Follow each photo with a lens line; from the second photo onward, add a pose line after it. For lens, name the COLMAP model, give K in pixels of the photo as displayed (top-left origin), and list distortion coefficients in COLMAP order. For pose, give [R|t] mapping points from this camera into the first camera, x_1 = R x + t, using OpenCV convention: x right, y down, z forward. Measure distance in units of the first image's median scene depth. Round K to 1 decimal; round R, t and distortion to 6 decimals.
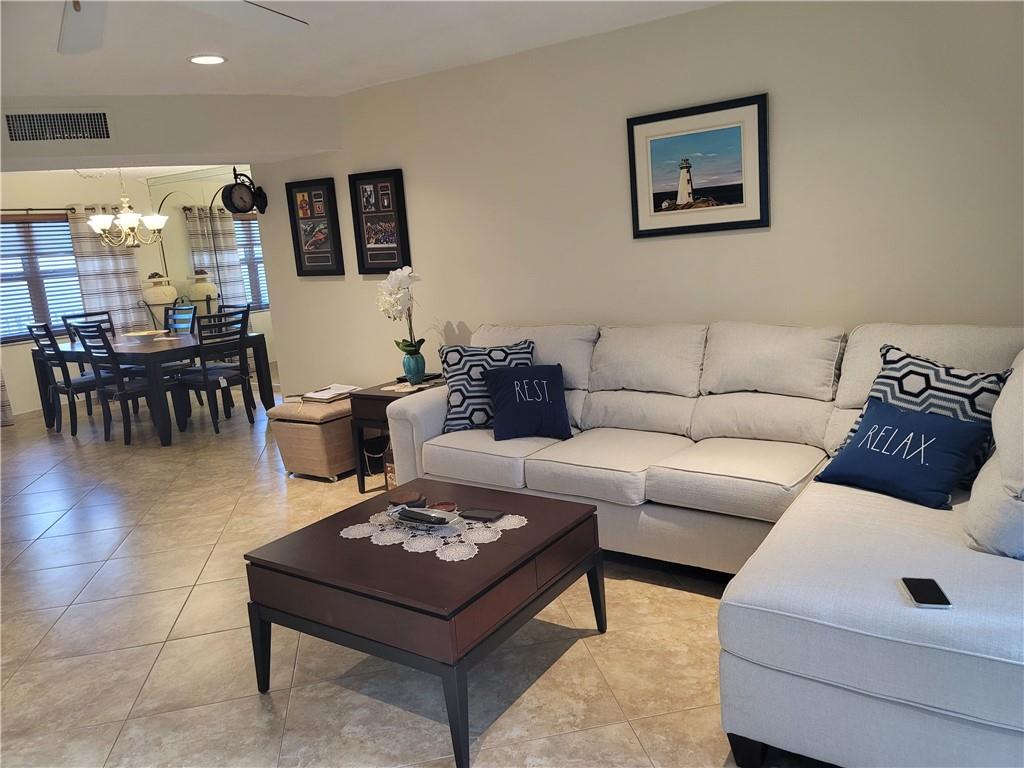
lens RADIAL K [[751.5, 0, 541.2], [0, 751.5, 382.9], [0, 0, 1]] dist [0.082805, -0.069672]
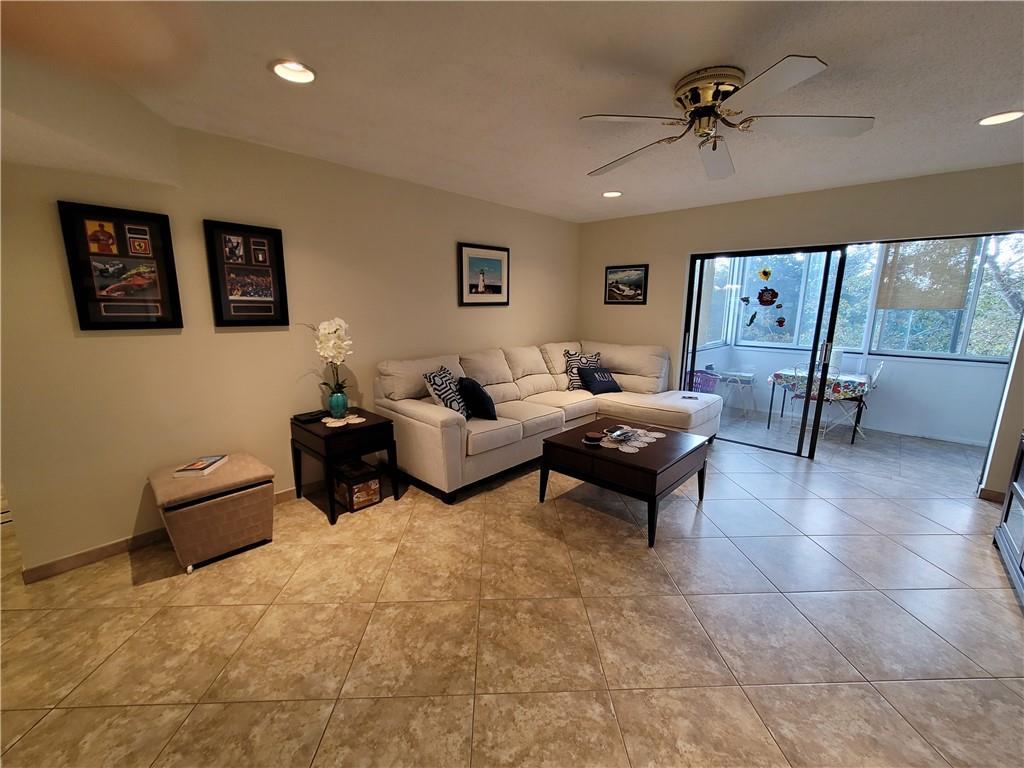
lens RADIAL K [[414.5, 0, 507.0], [0, 414.5, 389.5], [0, 0, 1]] dist [-0.000158, 0.000163]
pose [[0.187682, -0.132528, 0.973248, -0.894248], [0.166376, 0.980827, 0.101476, -0.077301], [-0.968036, 0.142880, 0.206133, 0.723059]]
